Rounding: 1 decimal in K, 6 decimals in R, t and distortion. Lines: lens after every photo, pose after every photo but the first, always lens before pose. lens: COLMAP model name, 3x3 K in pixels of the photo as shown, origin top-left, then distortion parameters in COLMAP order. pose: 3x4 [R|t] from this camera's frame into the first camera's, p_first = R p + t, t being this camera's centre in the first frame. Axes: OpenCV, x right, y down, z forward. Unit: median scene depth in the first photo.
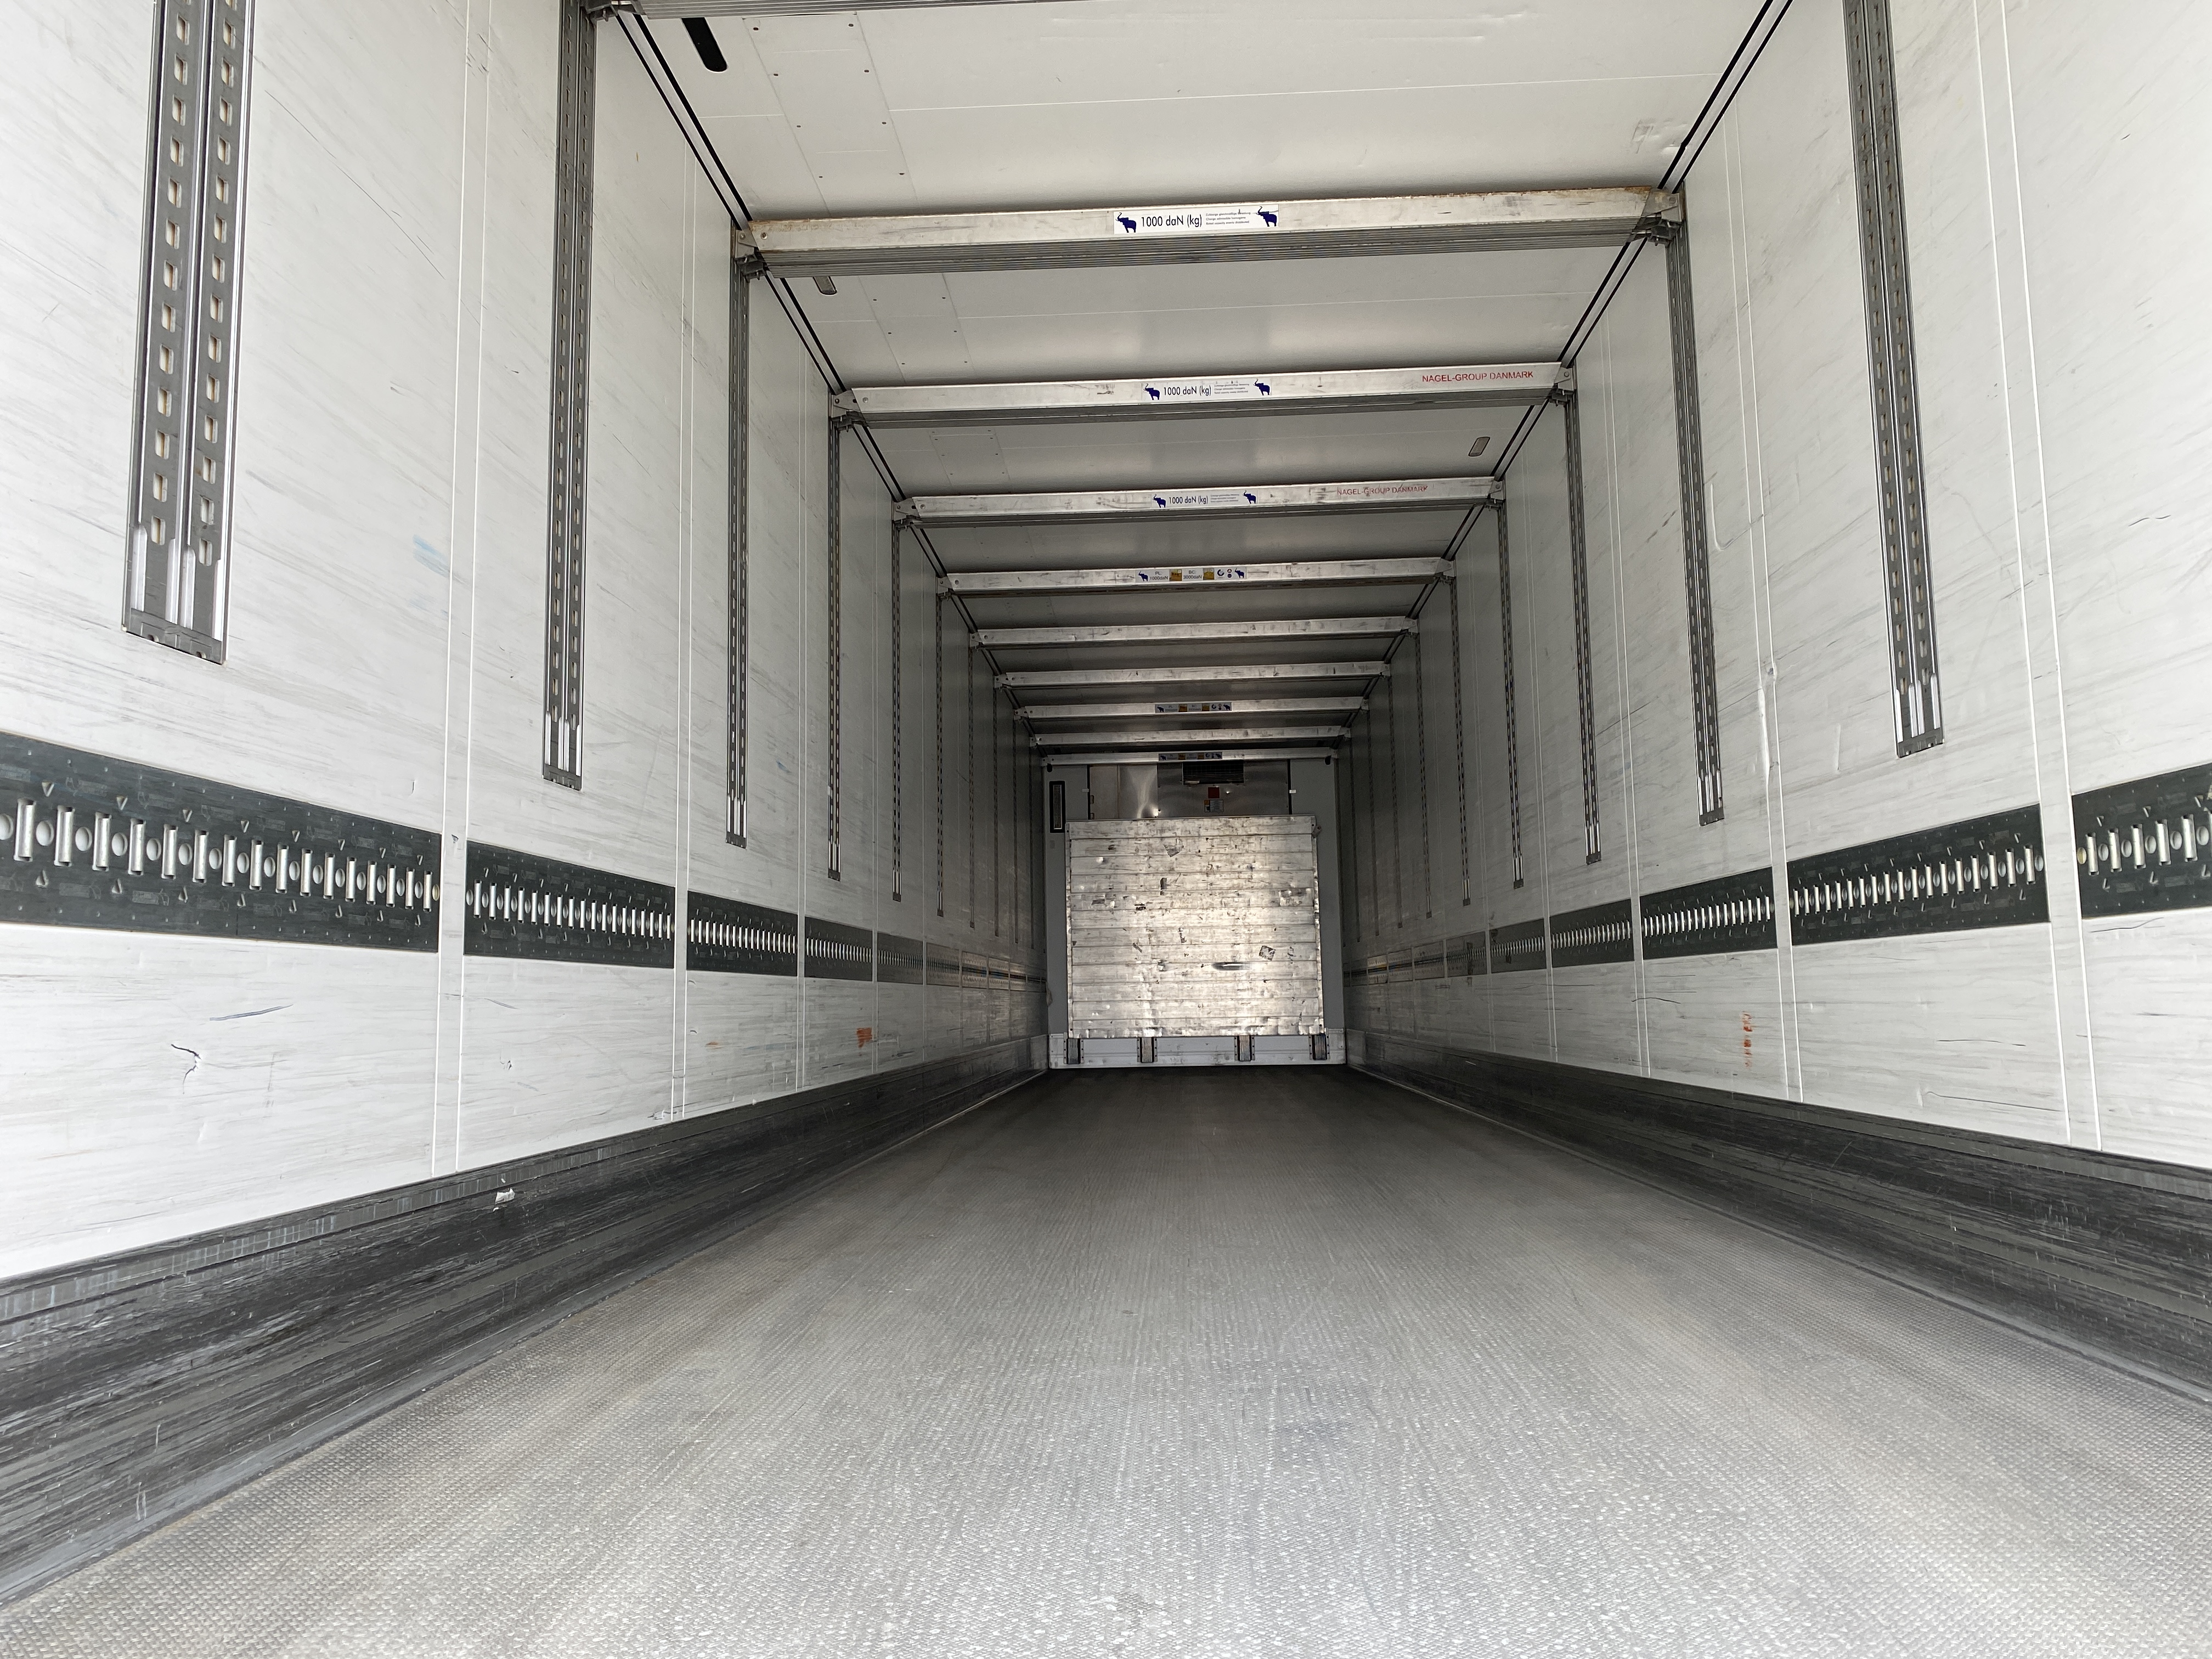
lens RADIAL K [[1682.6, 0, 1115.4], [0, 1682.6, 794.1], [0, 0, 1]] dist [0.021821, -0.003710]
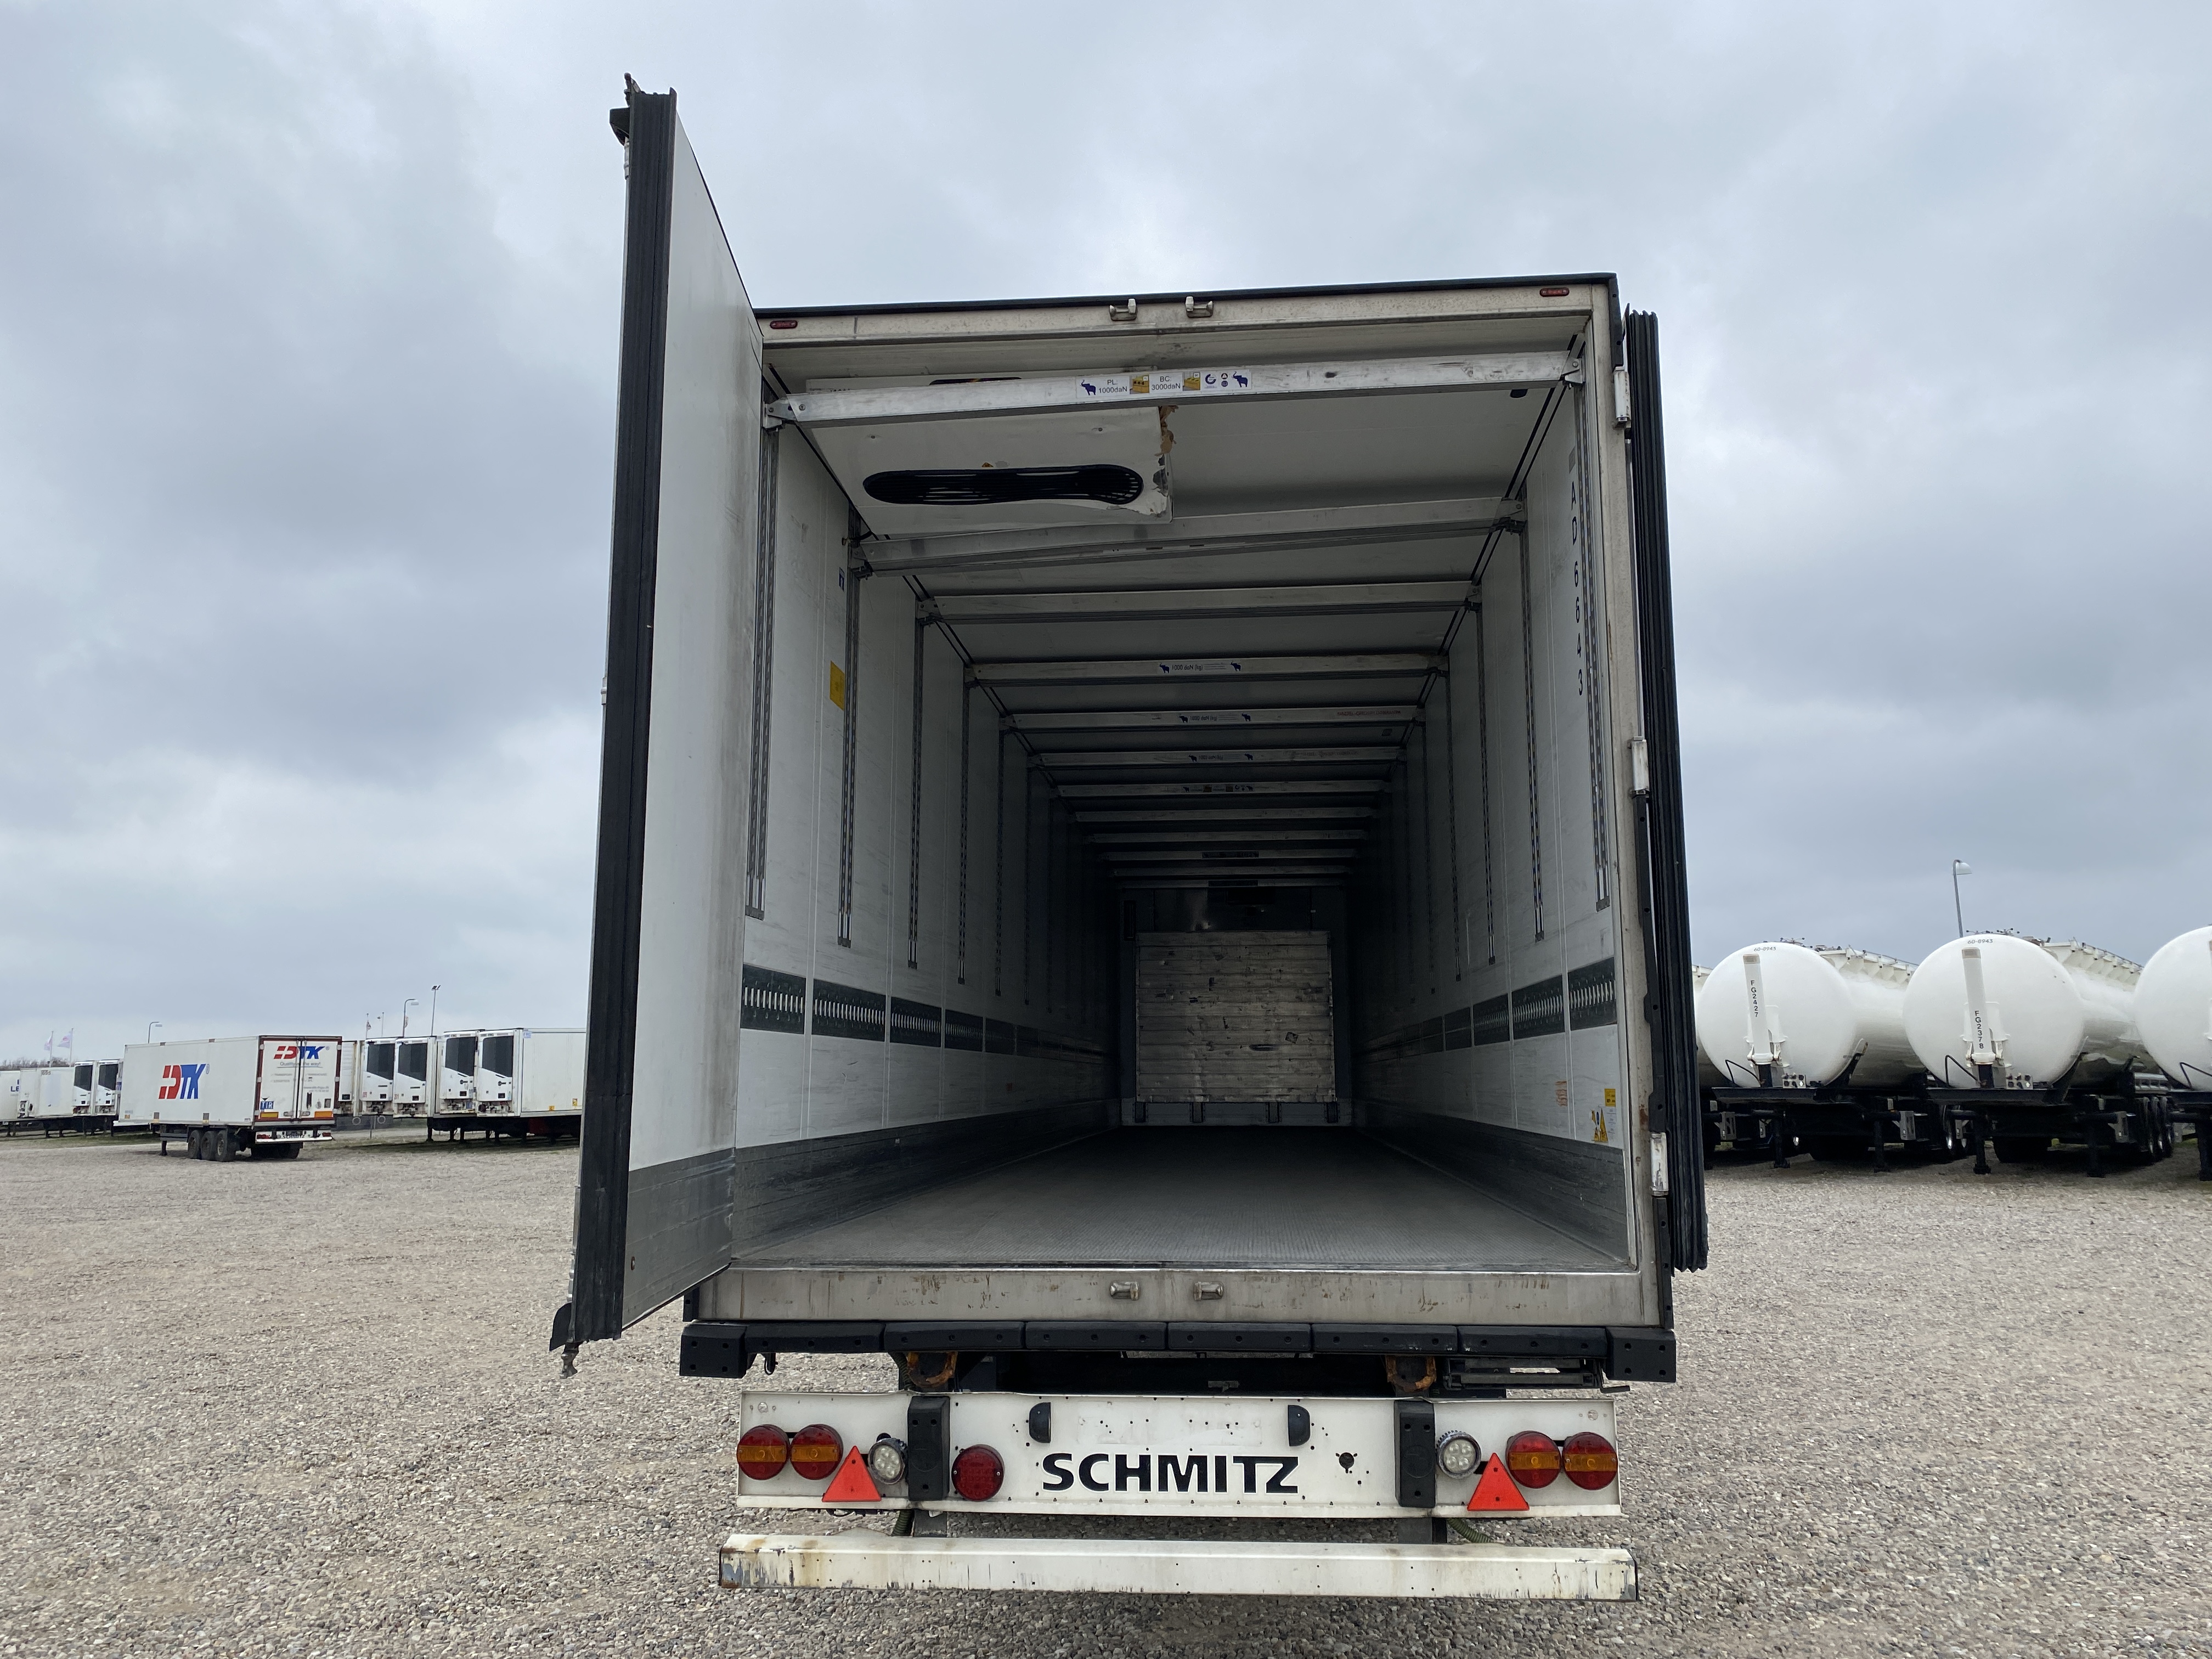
lens RADIAL K [[1682.6, 0, 1115.4], [0, 1682.6, 794.1], [0, 0, 1]] dist [0.021821, -0.003710]
pose [[0.998887, 0.010508, -0.045972, 0.012849], [-0.012541, 0.998945, -0.044170, -0.032500], [0.045459, 0.044697, 0.997966, -0.293030]]
